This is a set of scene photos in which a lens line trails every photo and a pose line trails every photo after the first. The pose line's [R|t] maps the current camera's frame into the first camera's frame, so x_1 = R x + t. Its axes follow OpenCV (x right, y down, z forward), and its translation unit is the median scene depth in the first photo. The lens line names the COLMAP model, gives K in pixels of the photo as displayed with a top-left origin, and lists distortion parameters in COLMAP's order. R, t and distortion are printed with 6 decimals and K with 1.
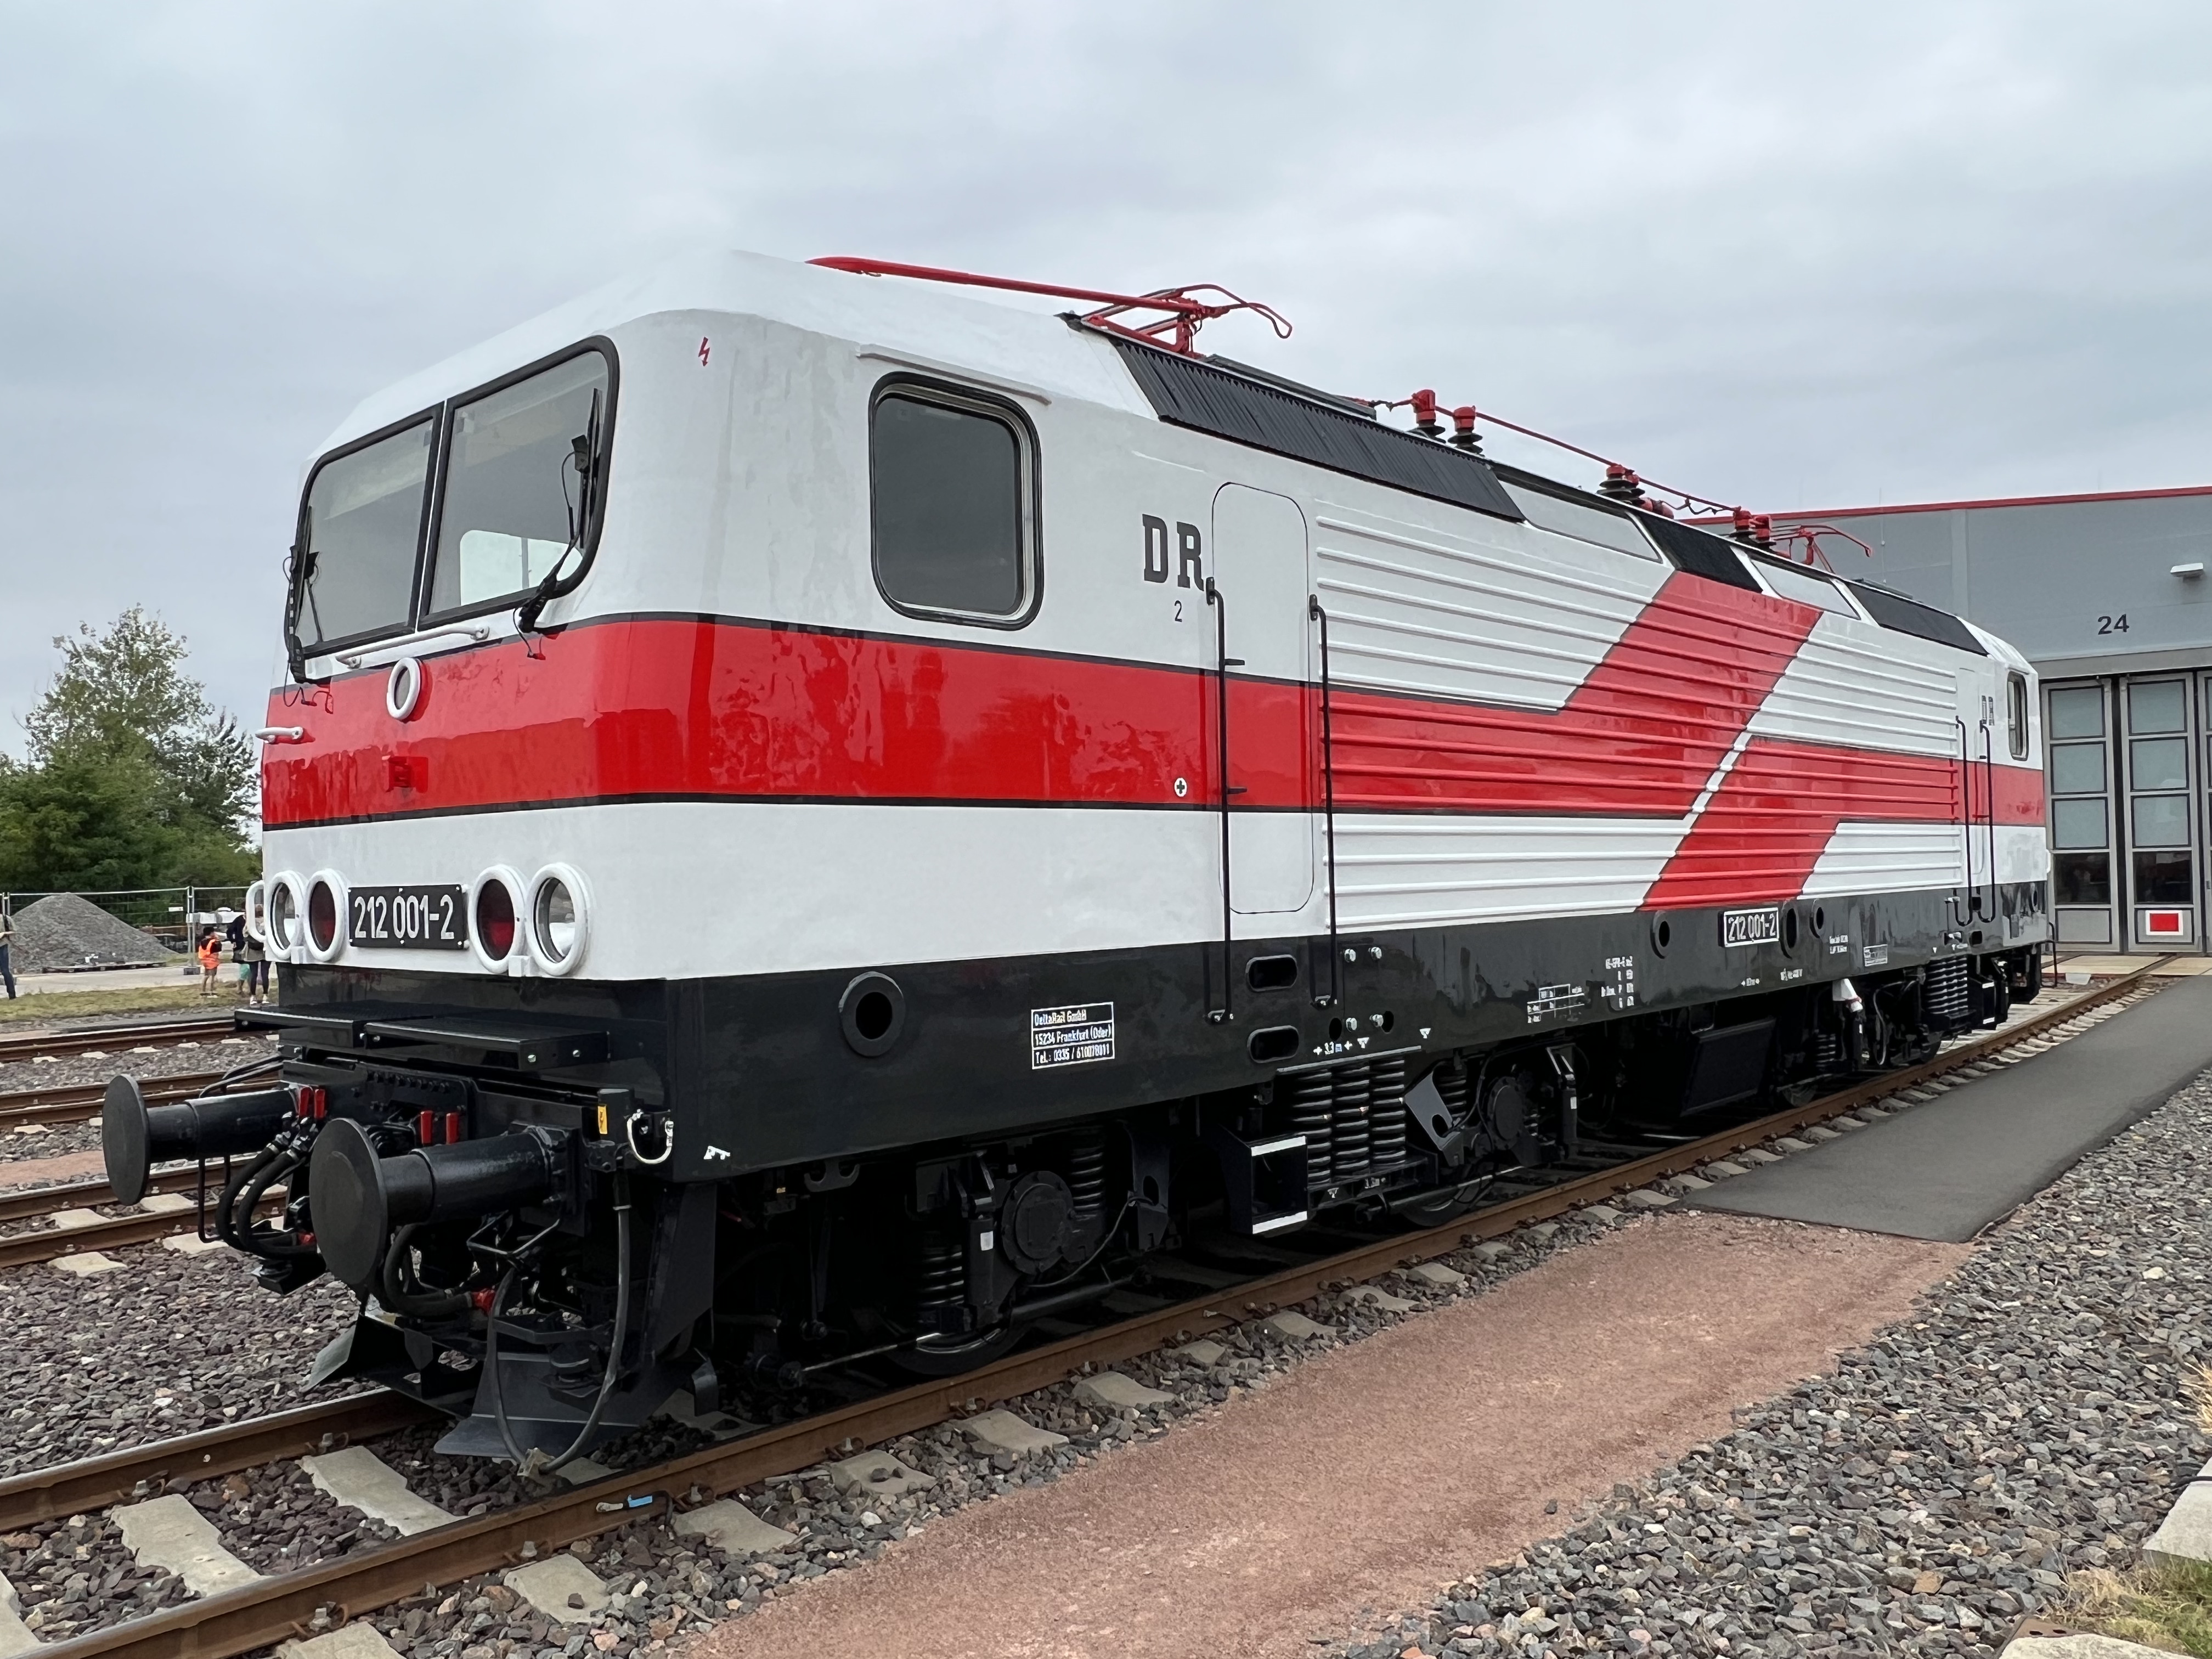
lens RADIAL K [[1690.8, 0, 1107.4], [0, 1690.8, 835.3], [0, 0, 1]] dist [0.006908, 0.003606]
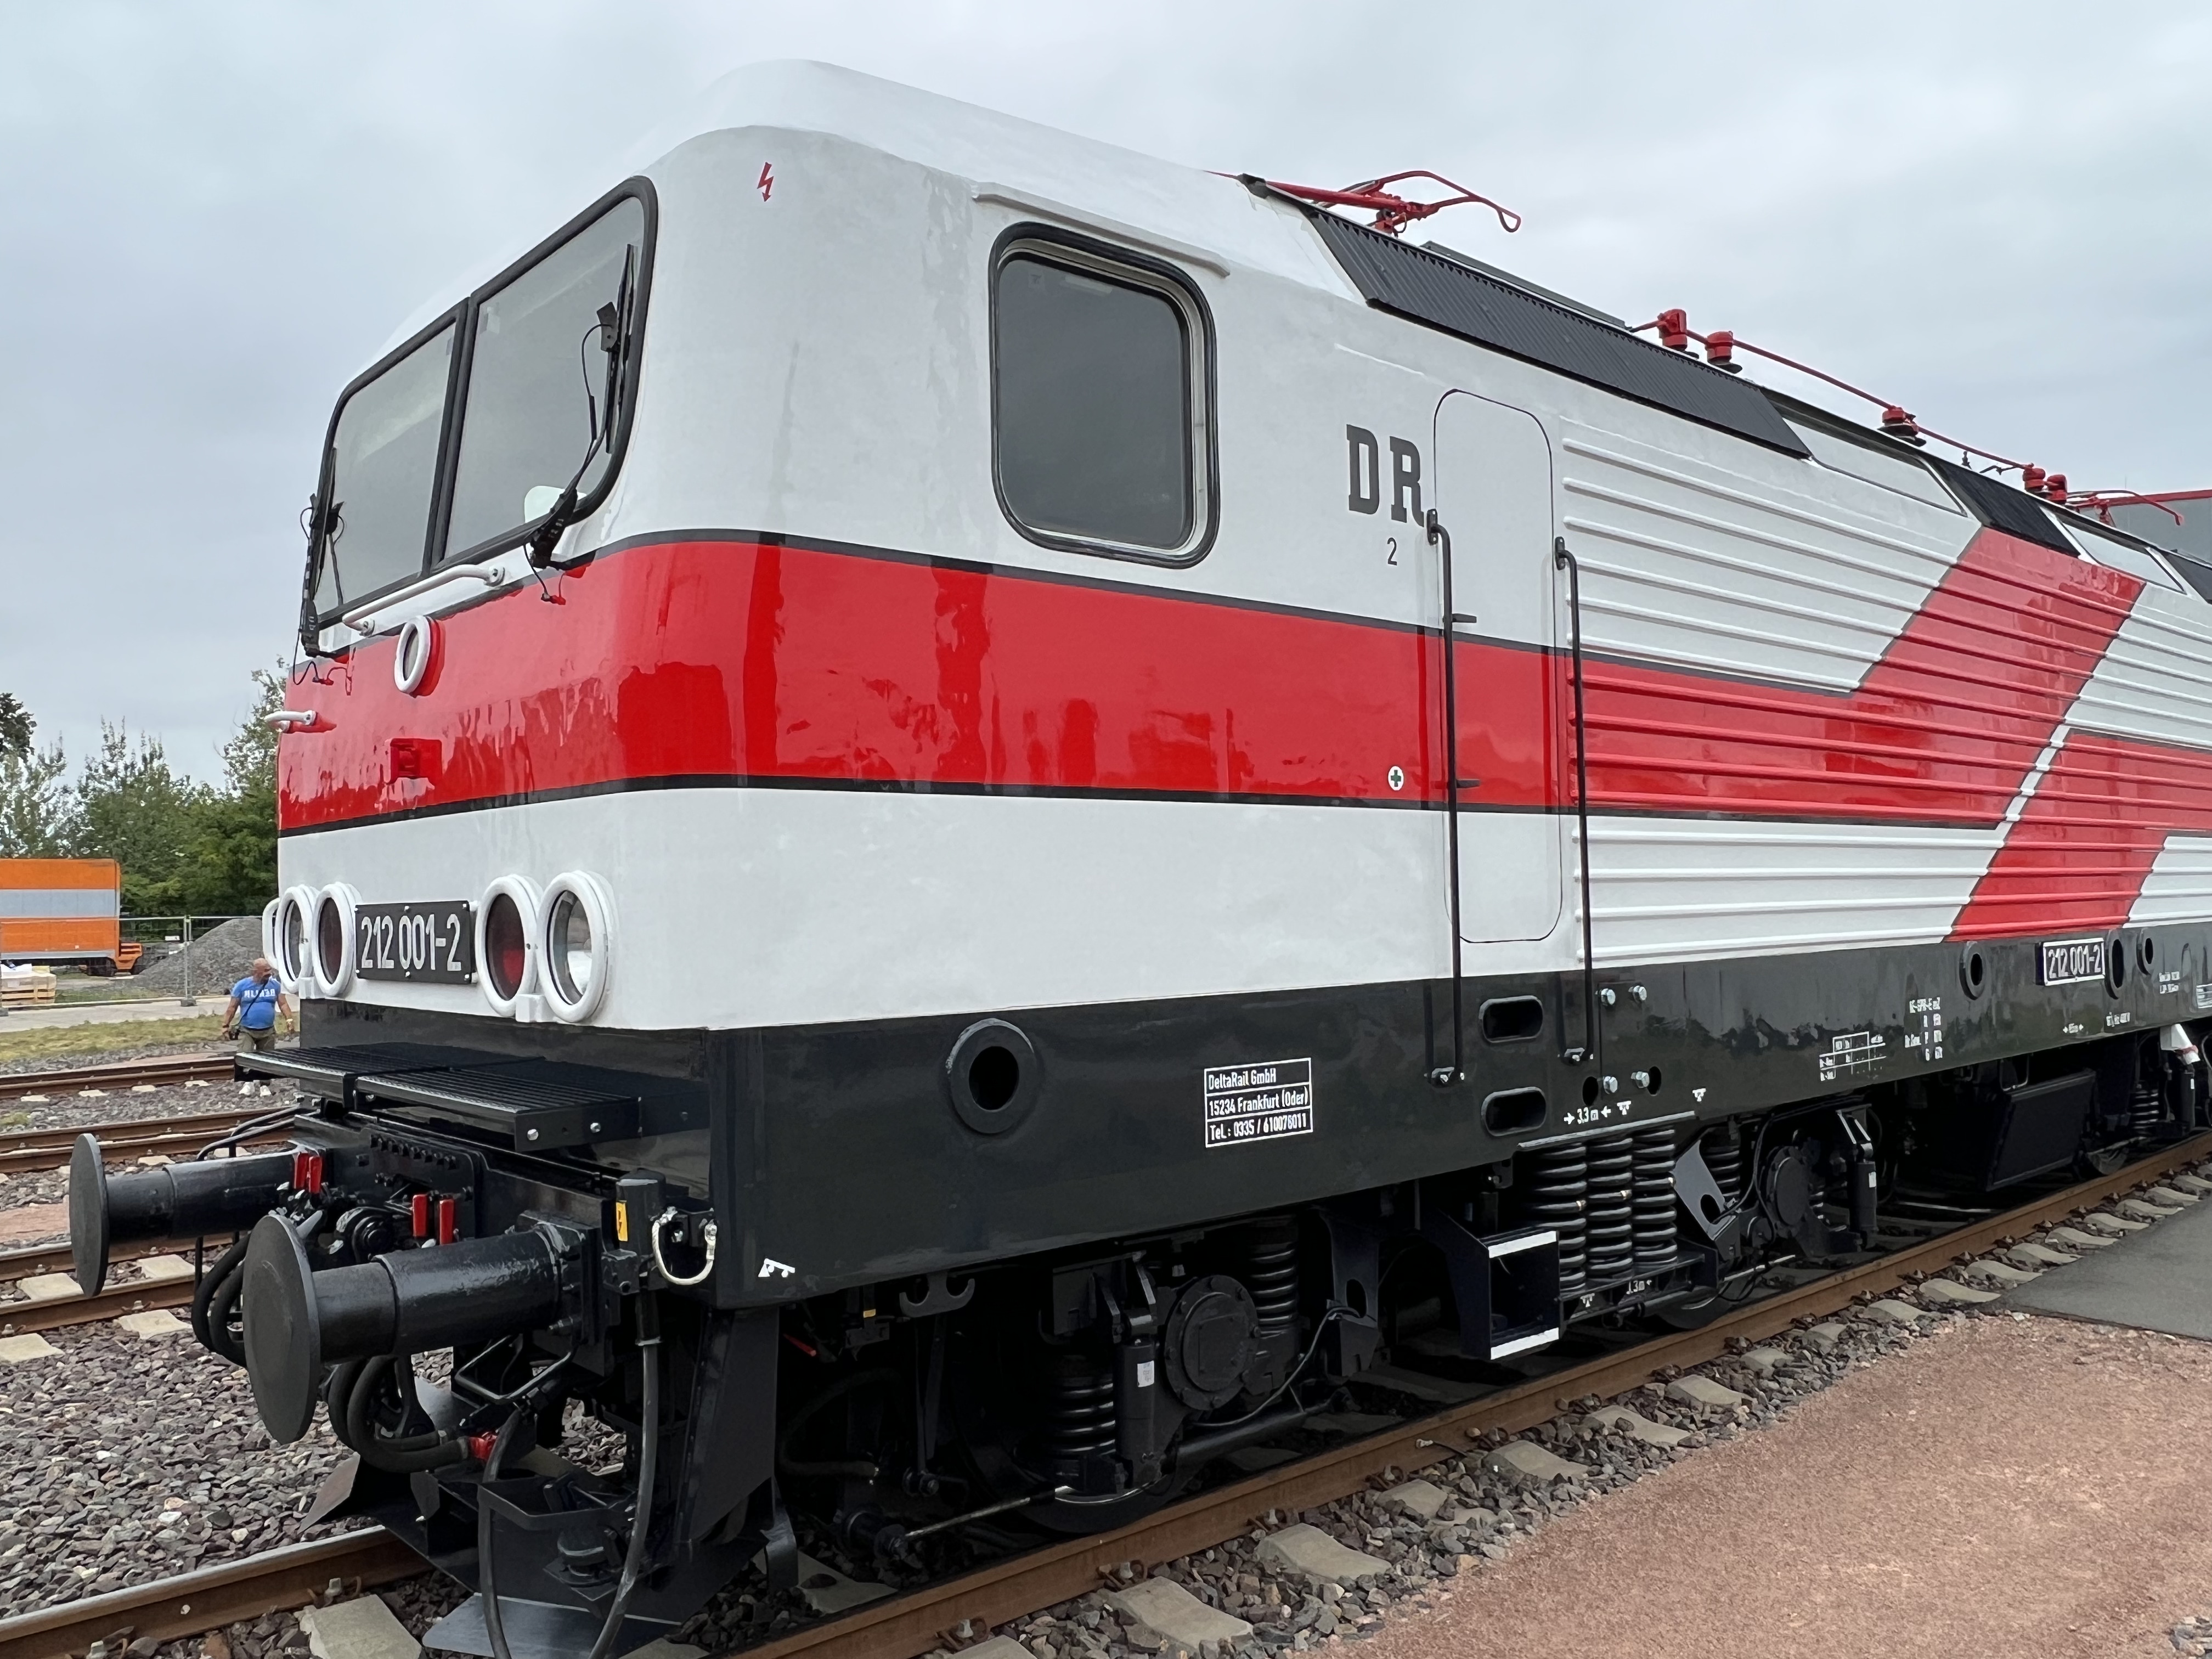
lens RADIAL K [[1689.7, 0, 1090.5], [0, 1689.7, 838.7], [0, 0, 1]] dist [0.000328, 0.003251]
pose [[0.994697, -0.001570, -0.102840, -0.015015], [0.000133, 0.999902, -0.013981, 0.009130], [0.102852, 0.013893, 0.994600, 0.204013]]
